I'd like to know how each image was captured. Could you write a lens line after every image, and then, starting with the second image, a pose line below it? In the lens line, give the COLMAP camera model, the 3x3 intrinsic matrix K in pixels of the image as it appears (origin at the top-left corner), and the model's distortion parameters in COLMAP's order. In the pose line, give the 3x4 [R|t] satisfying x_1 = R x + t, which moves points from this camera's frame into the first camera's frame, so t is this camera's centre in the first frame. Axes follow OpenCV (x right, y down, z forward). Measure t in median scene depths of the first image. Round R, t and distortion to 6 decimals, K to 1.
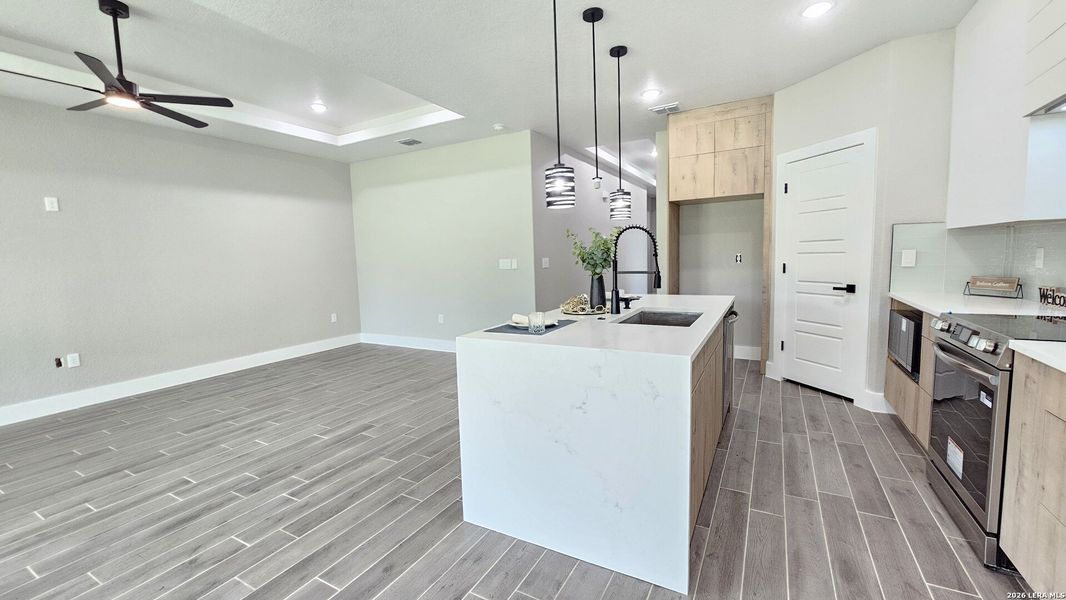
lens RADIAL K [[433.6, 0, 529.4], [0, 433.6, 297.5], [0, 0, 1]] dist [-0.001286, -0.000556]
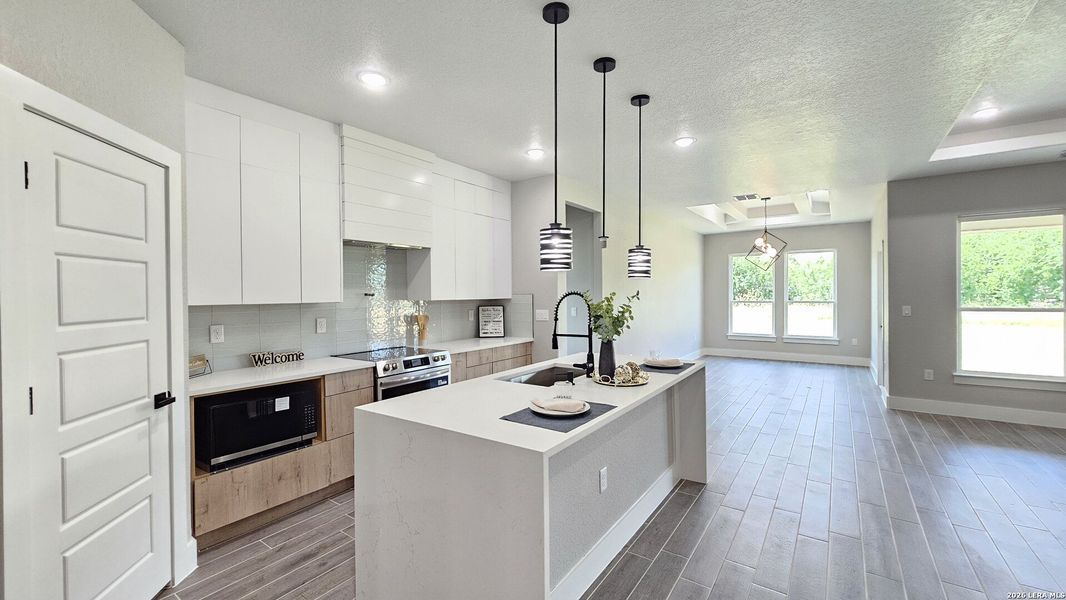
lens RADIAL K [[433.6, 0, 529.4], [0, 433.6, 297.5], [0, 0, 1]] dist [-0.001286, -0.000556]
pose [[-0.993469, 0.039886, 0.106906, 0.168919], [0.050964, 0.993378, 0.102975, -0.189397], [-0.102090, 0.107751, -0.988922, 1.476344]]
